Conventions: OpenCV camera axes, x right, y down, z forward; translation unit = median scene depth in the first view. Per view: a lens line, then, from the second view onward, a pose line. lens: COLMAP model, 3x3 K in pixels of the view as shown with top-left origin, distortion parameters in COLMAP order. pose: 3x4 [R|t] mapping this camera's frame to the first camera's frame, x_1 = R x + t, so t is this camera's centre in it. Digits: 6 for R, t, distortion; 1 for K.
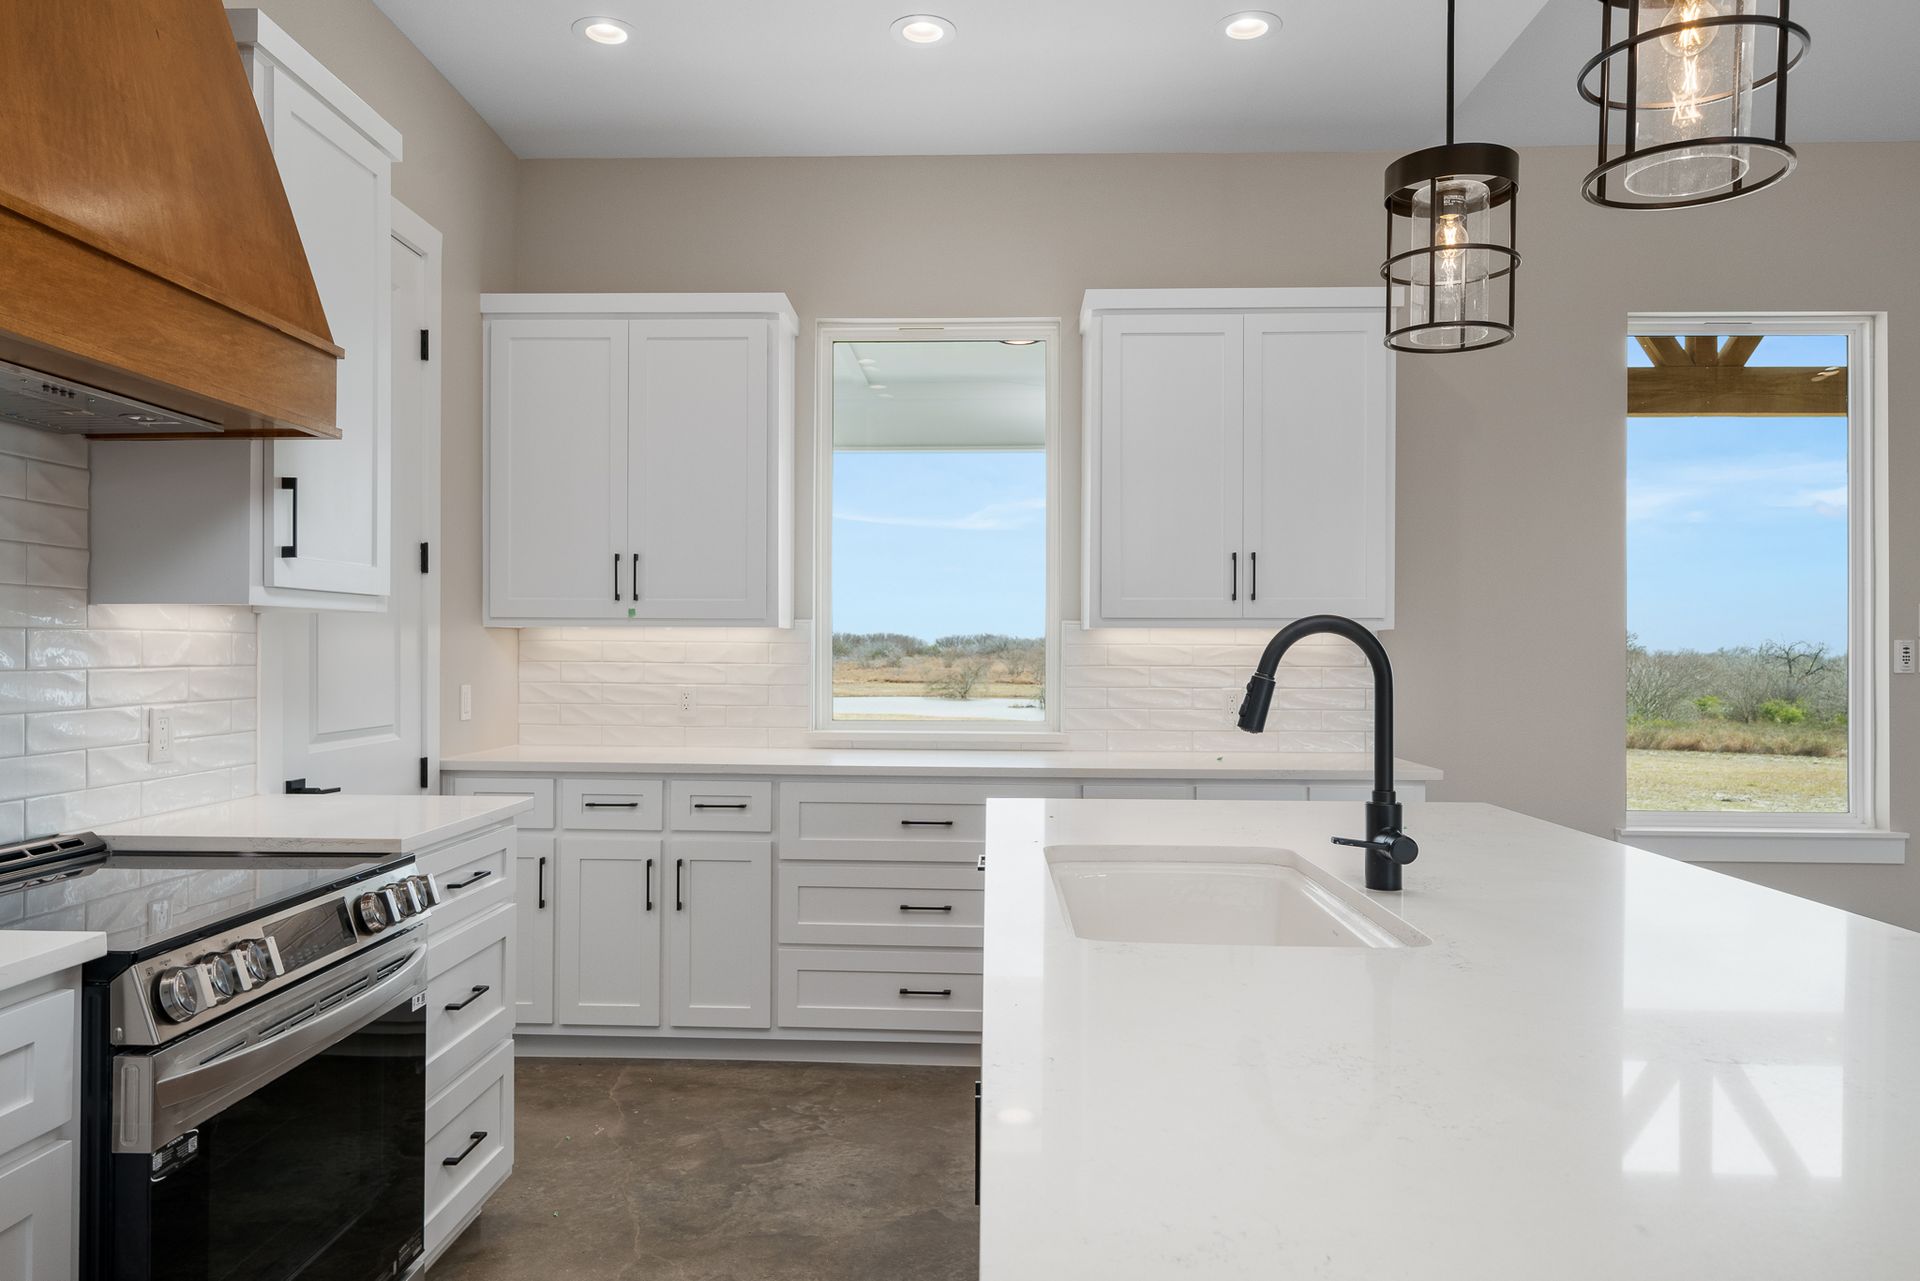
lens RADIAL K [[1279.3, 0, 941.1], [0, 1279.3, 651.2], [0, 0, 1]] dist [0.005025, 0.002663]
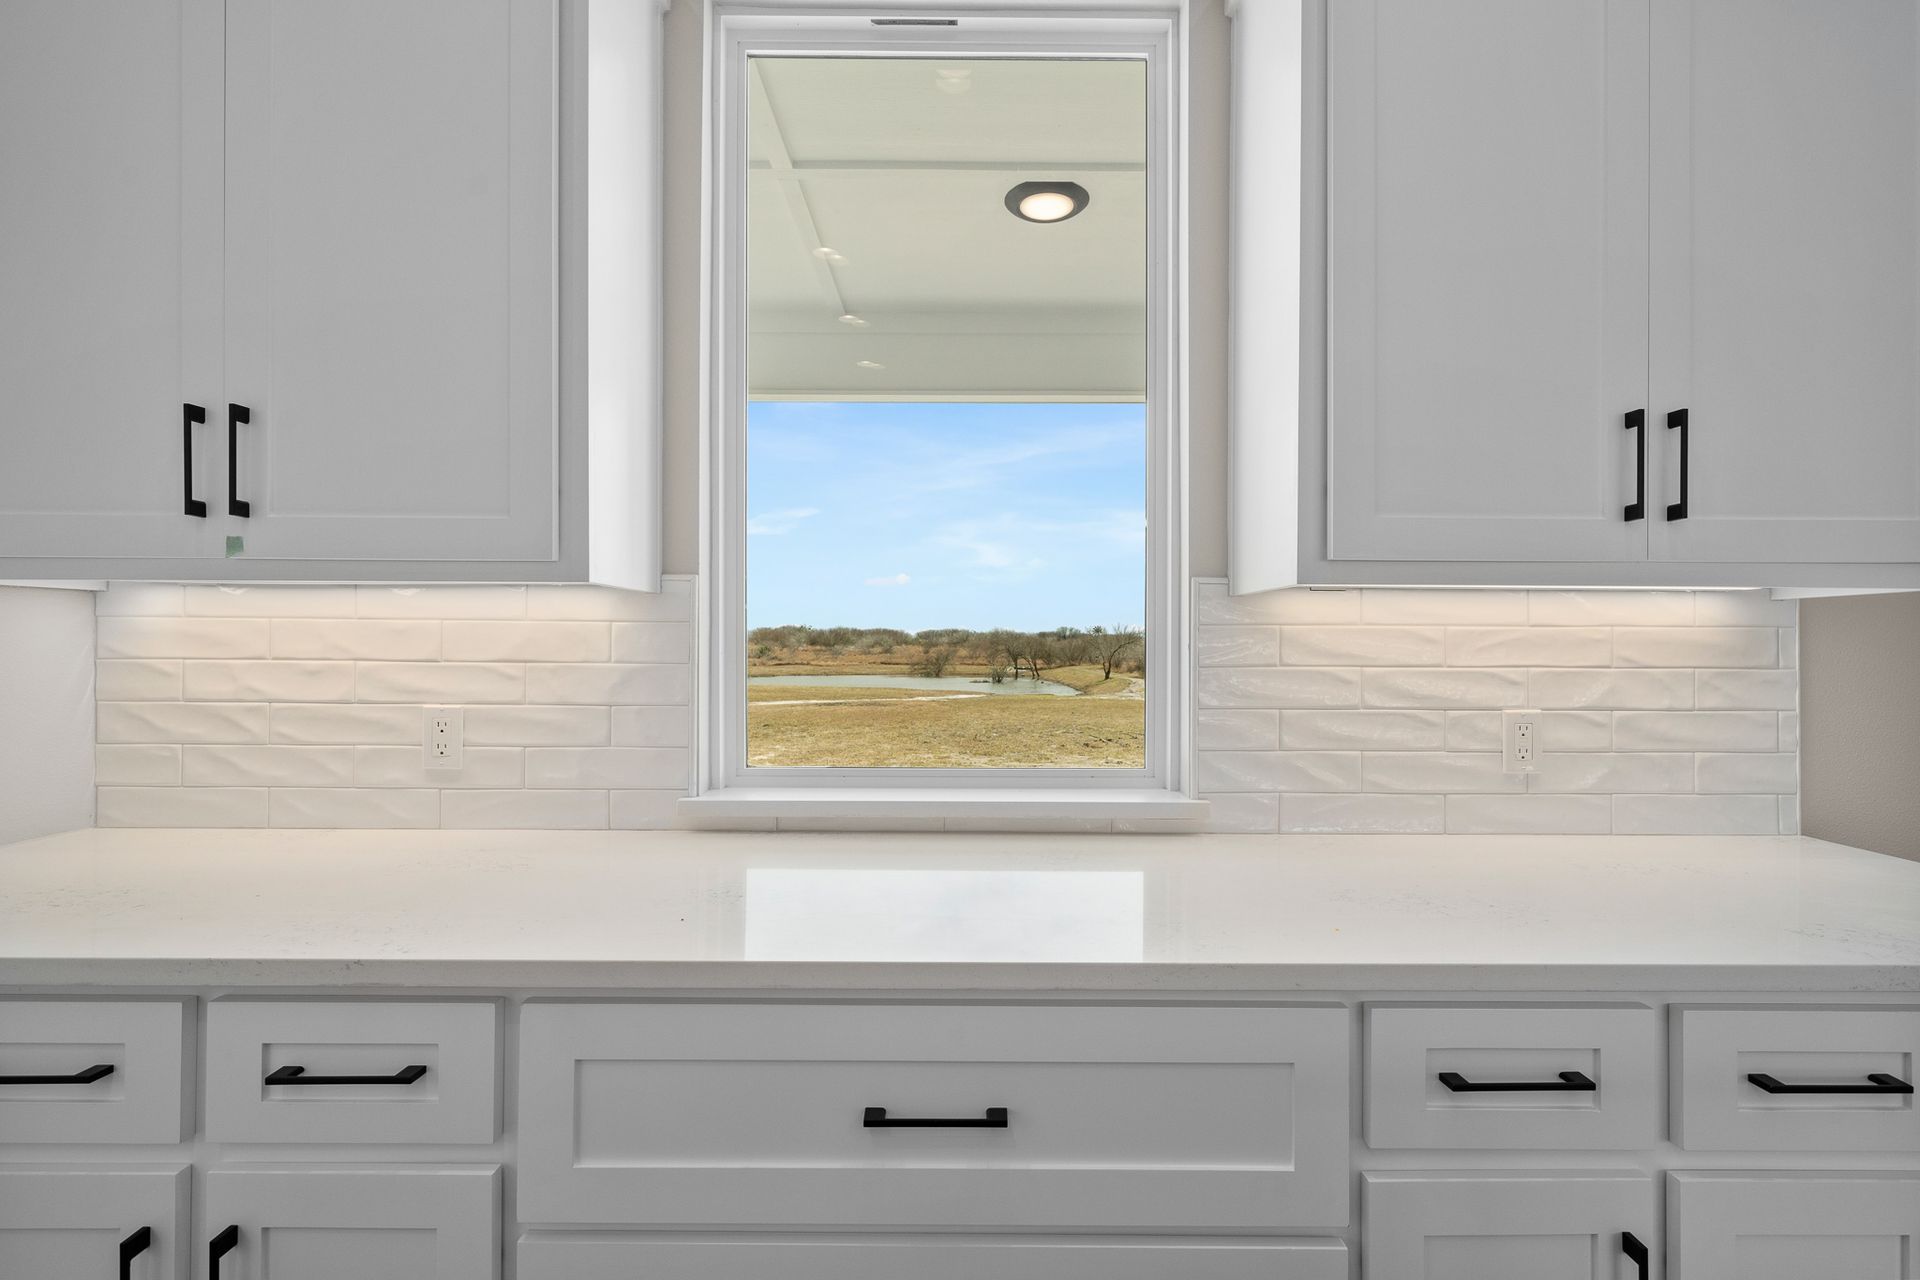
lens RADIAL K [[892.6, 0, 963.1], [0, 892.6, 645.1], [0, 0, 1]] dist [0.002954, 0.001649]
pose [[0.998867, 0.000088, 0.047588, -0.015137], [-0.000270, 0.999993, 0.003823, 0.001710], [-0.047587, -0.003832, 0.998860, 0.744964]]
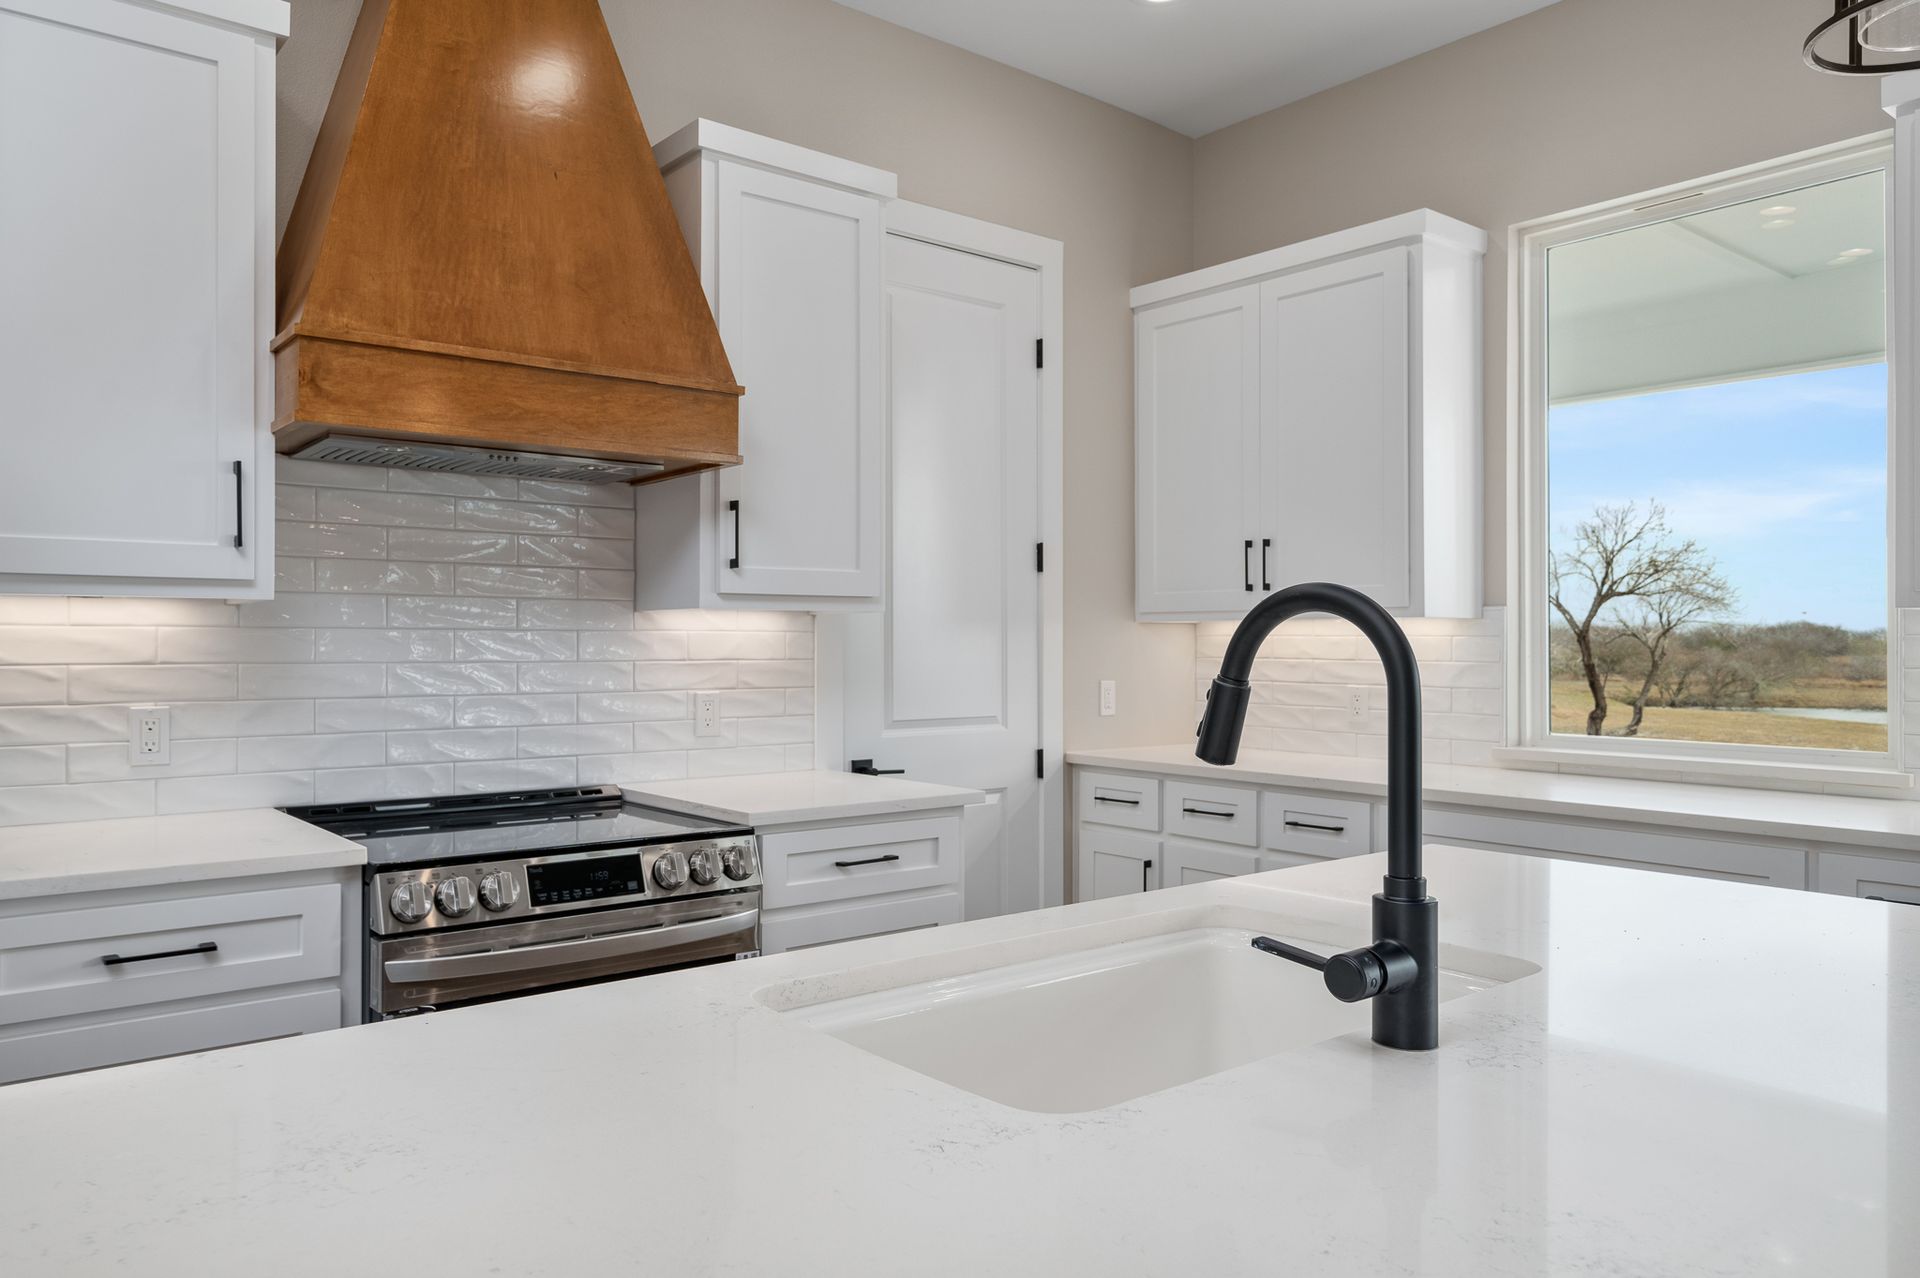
lens RADIAL K [[1307.3, 0, 843.1], [0, 1307.3, 635.9], [0, 0, 1]] dist [0.000591, 0.002619]
pose [[0.632273, -0.008893, -0.774695, 0.309234], [0.001803, 0.999948, -0.010006, 0.001231], [0.774744, 0.004930, 0.632256, 0.197739]]
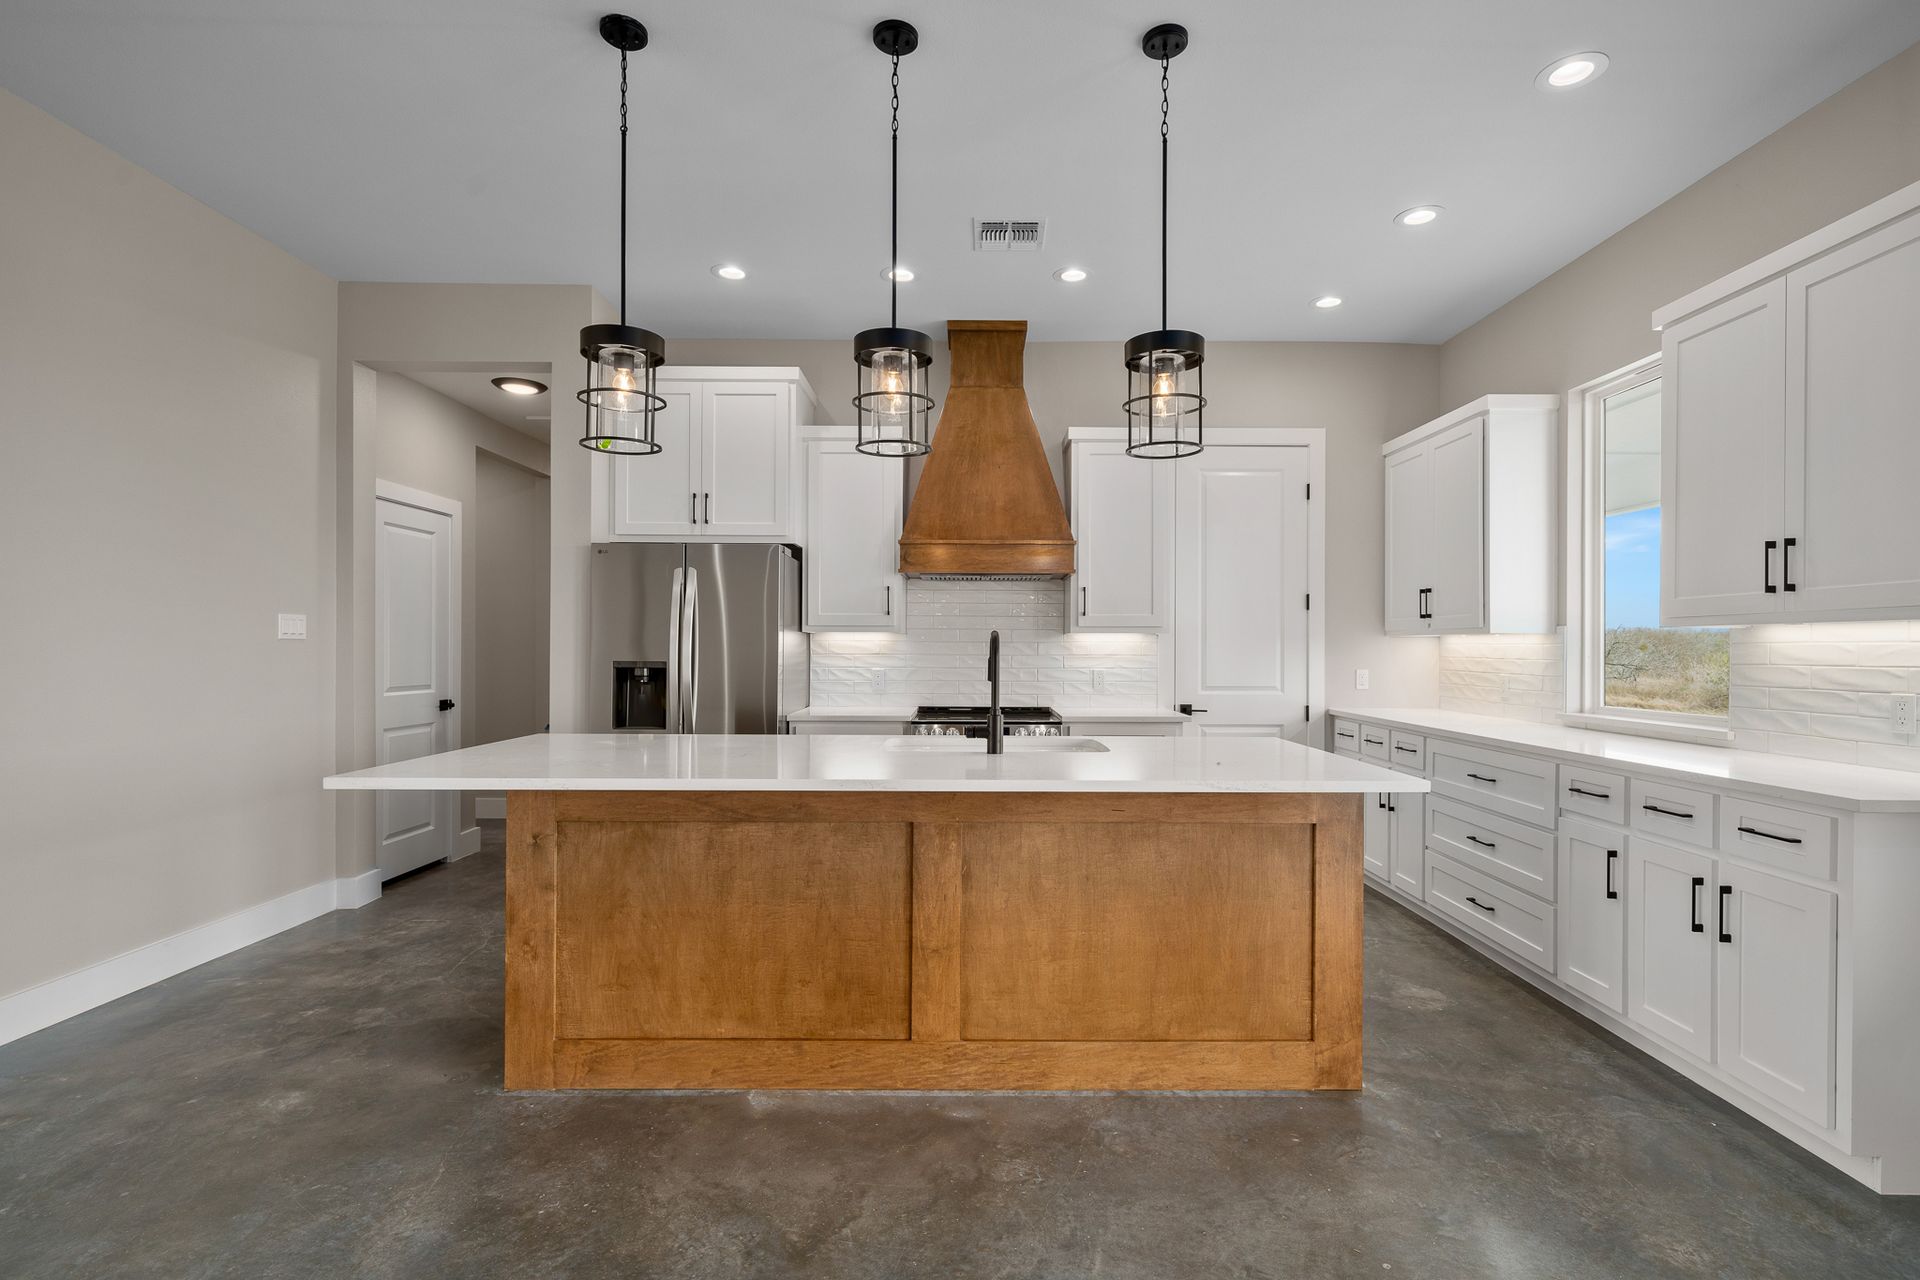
lens RADIAL K [[892.6, 0, 972.0], [0, 892.6, 646.7], [0, 0, 1]] dist [0.002954, 0.001649]
pose [[0.041725, -0.006115, -0.999110, 0.892663], [-0.003393, 0.999975, -0.006262, 0.004481], [0.999123, 0.003652, 0.041703, 0.425862]]
